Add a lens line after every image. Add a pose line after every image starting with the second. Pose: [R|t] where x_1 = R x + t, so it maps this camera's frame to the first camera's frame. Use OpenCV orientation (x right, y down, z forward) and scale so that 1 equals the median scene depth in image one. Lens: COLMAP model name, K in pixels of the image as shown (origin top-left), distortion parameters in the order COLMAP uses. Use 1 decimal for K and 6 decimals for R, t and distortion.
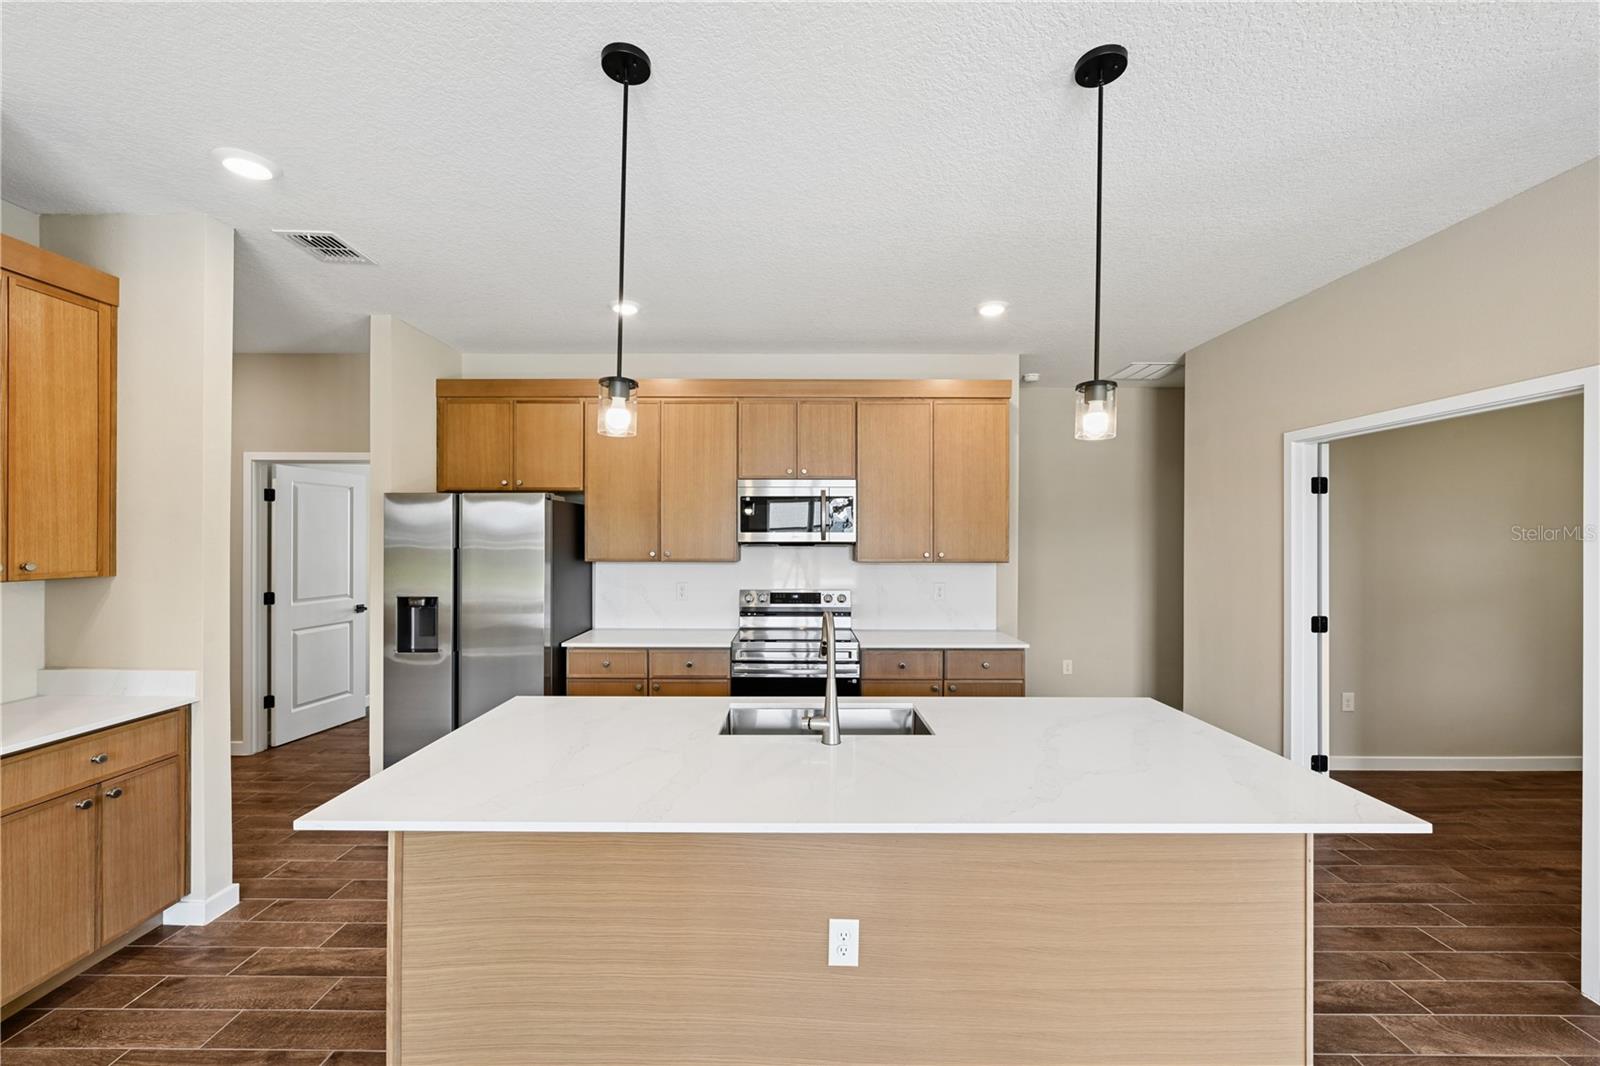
lens RADIAL K [[640.2, 0, 796.5], [0, 640.2, 533.5], [0, 0, 1]] dist [-0.005327, 0.000620]
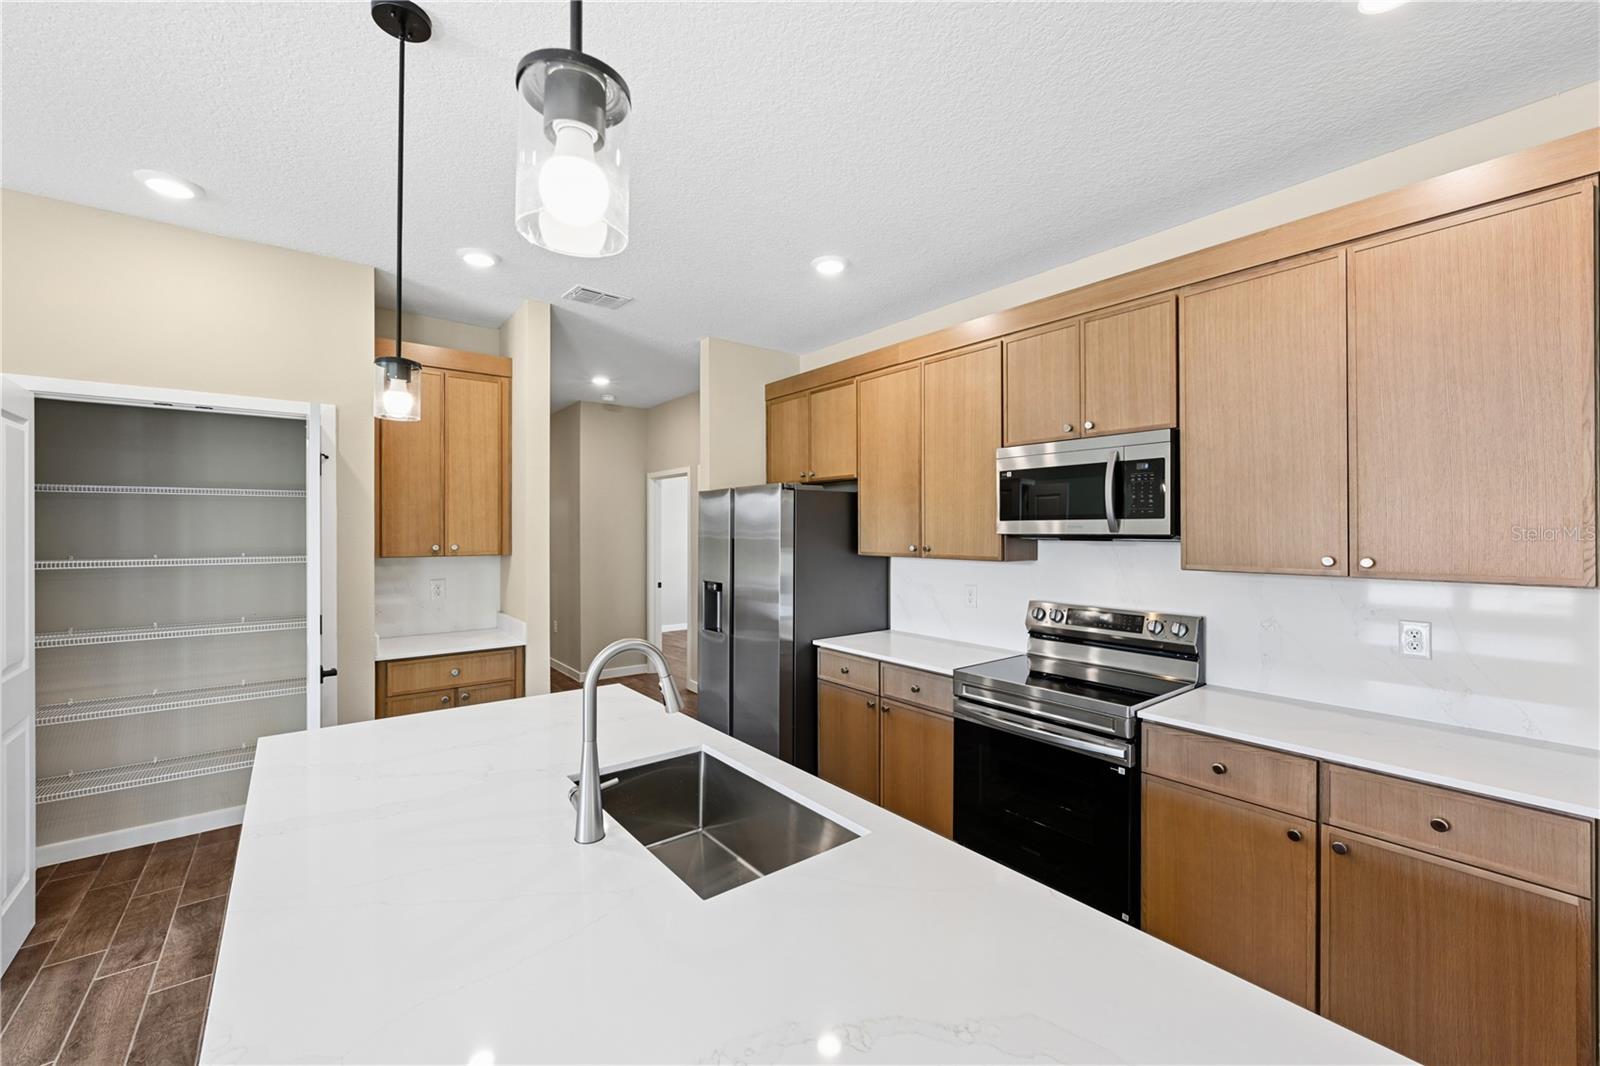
lens RADIAL K [[640.2, 0, 795.3], [0, 640.2, 525.3], [0, 0, 1]] dist [-0.005327, 0.000620]
pose [[0.614588, -0.006627, -0.788820, 0.341561], [0.007433, 0.999969, -0.002610, 0.003198], [0.788813, -0.004259, 0.614619, 0.370328]]
